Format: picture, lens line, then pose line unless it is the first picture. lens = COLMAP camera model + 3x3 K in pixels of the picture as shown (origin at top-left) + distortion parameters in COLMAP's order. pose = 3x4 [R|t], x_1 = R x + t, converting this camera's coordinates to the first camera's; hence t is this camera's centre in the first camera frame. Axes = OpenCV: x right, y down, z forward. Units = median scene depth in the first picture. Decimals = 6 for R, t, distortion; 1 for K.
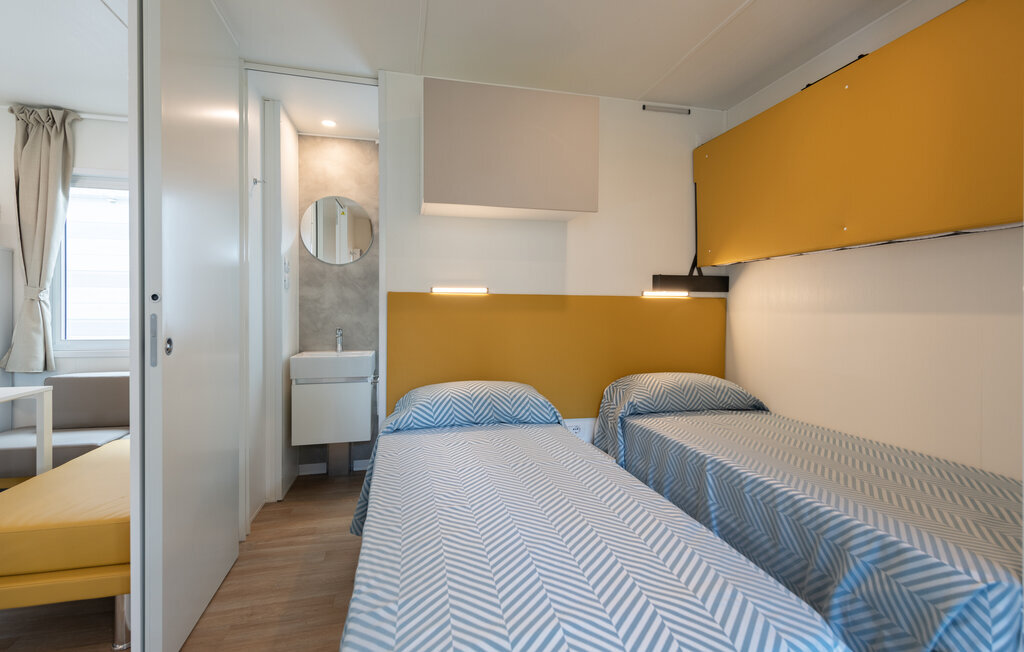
lens RADIAL K [[520.1, 0, 512.7], [0, 520.1, 310.3], [0, 0, 1]] dist [0.018561, -0.000226]
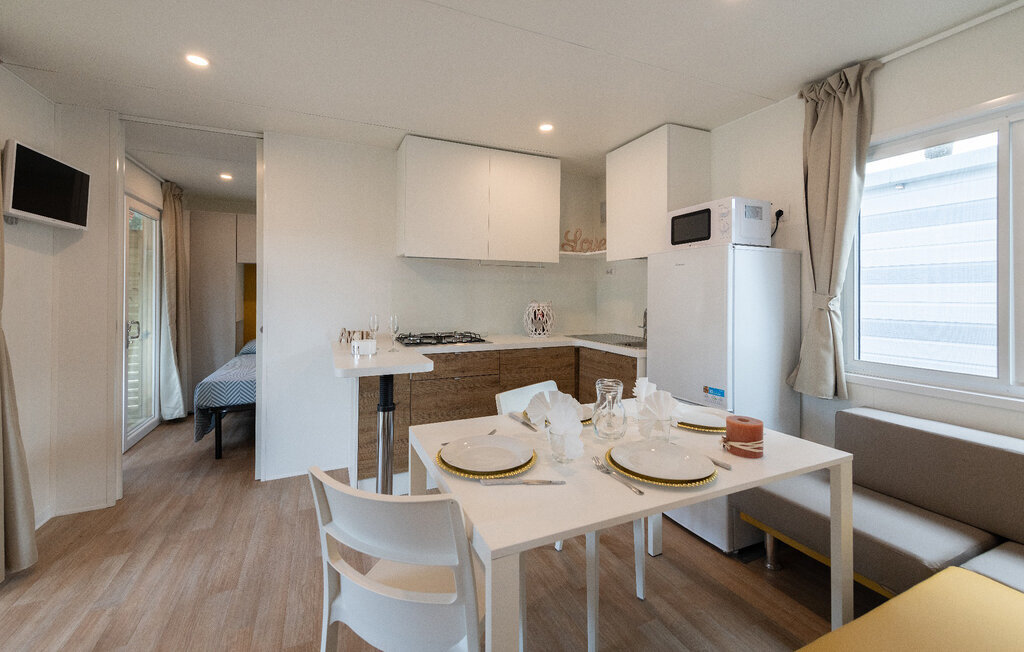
lens RADIAL K [[406.5, 0, 510.4], [0, 406.5, 295.5], [0, 0, 1]] dist [0.001636, -0.000175]
pose [[0.180518, -0.006672, -0.983549, -0.362332], [-0.005915, 0.999952, -0.007869, -0.033517], [0.983554, 0.007238, 0.180470, 0.396849]]
